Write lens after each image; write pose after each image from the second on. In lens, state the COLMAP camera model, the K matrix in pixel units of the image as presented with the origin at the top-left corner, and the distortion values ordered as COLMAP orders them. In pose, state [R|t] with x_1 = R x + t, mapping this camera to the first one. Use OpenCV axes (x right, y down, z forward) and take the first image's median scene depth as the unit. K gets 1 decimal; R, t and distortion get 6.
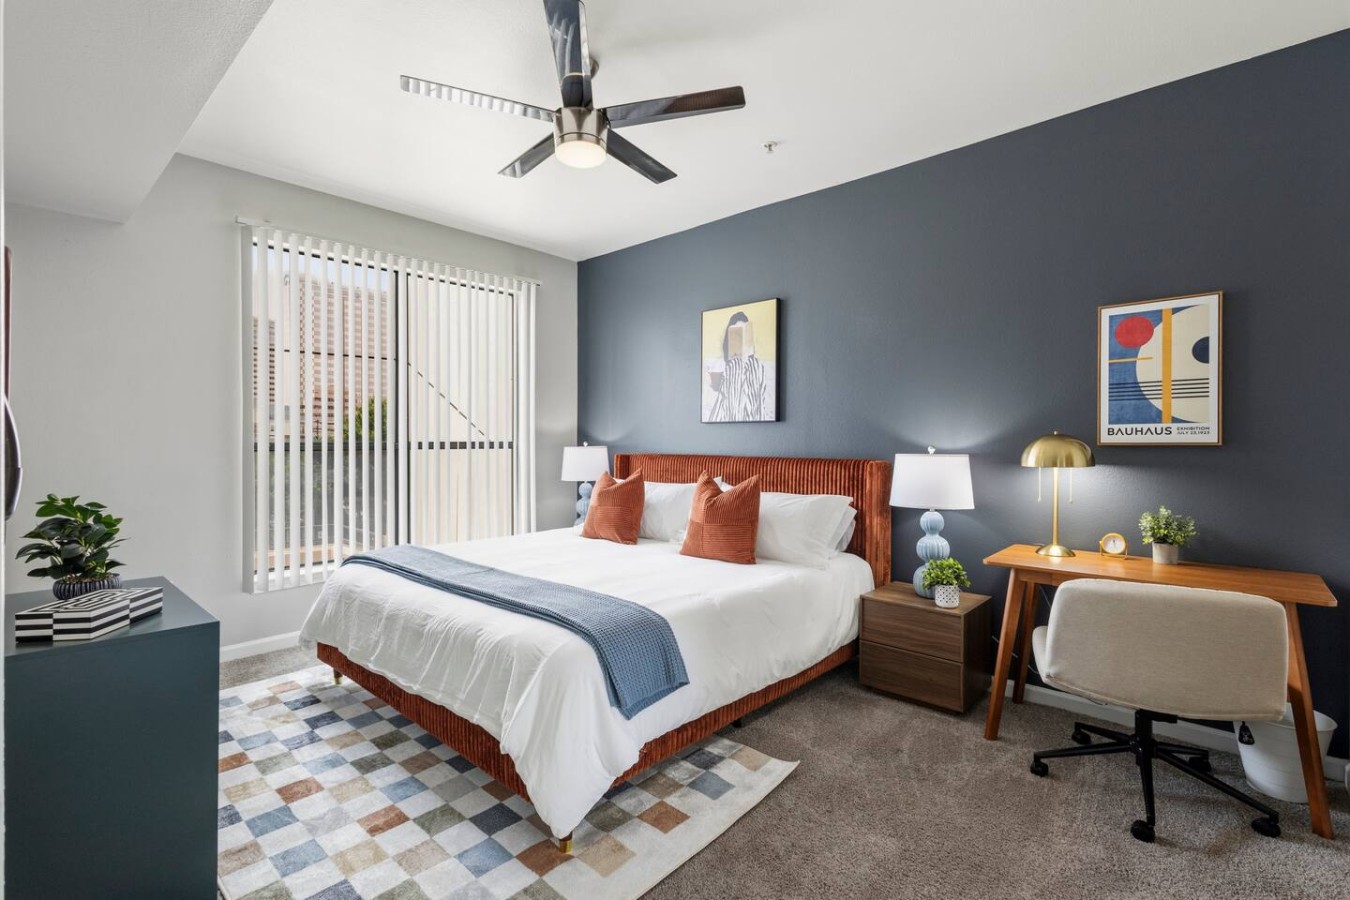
lens RADIAL K [[631.4, 0, 689.6], [0, 631.4, 445.8], [0, 0, 1]] dist [0.013176, -0.001750]
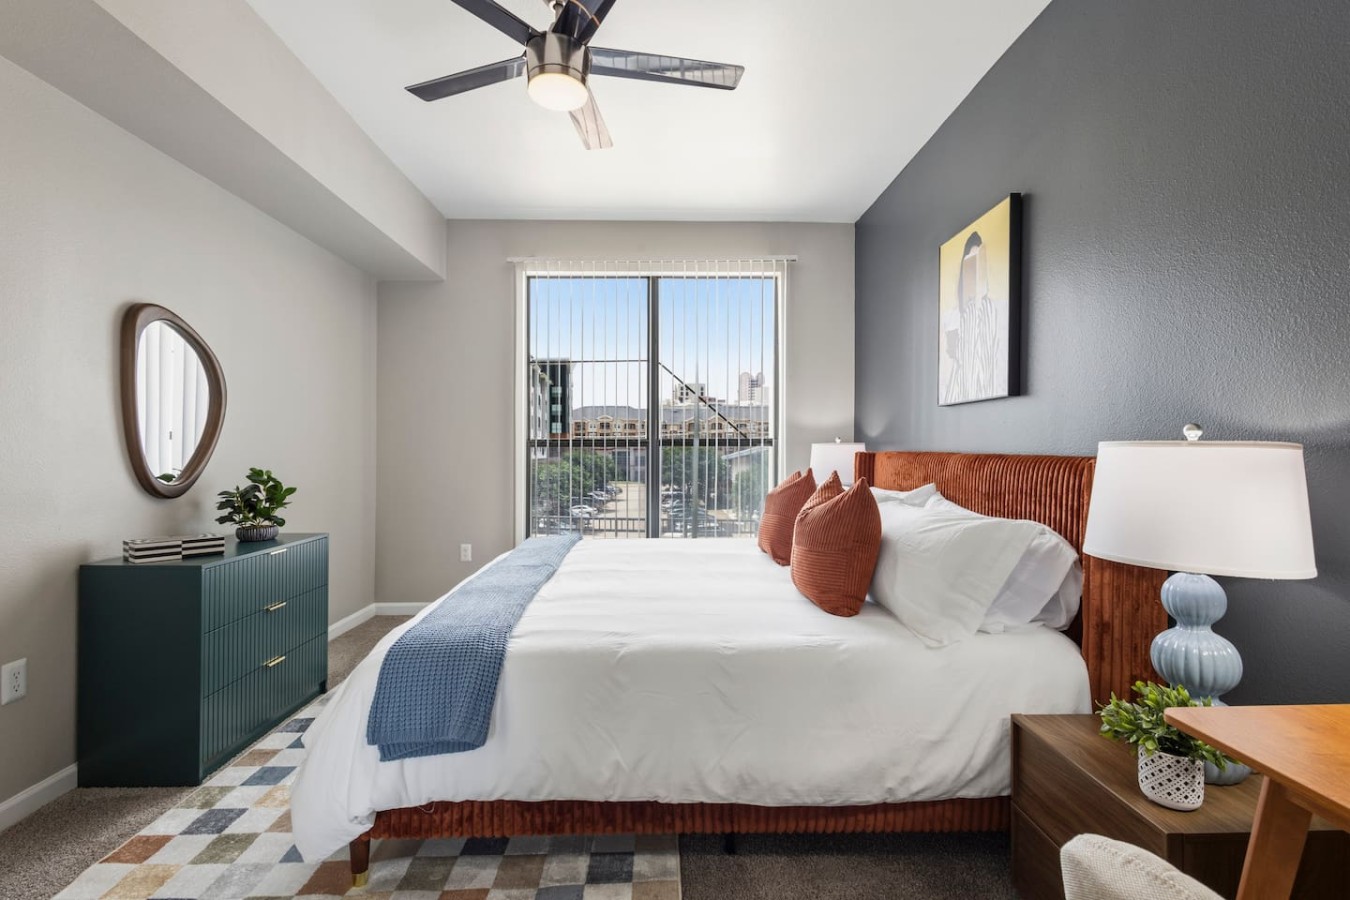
lens RADIAL K [[631.4, 0, 674.8], [0, 631.4, 450.1], [0, 0, 1]] dist [0.013176, -0.001750]
pose [[0.685246, 0.002030, -0.728309, 0.507961], [-0.005125, 0.999985, -0.002035, 0.023270], [0.728294, 0.005127, 0.685246, 0.484170]]
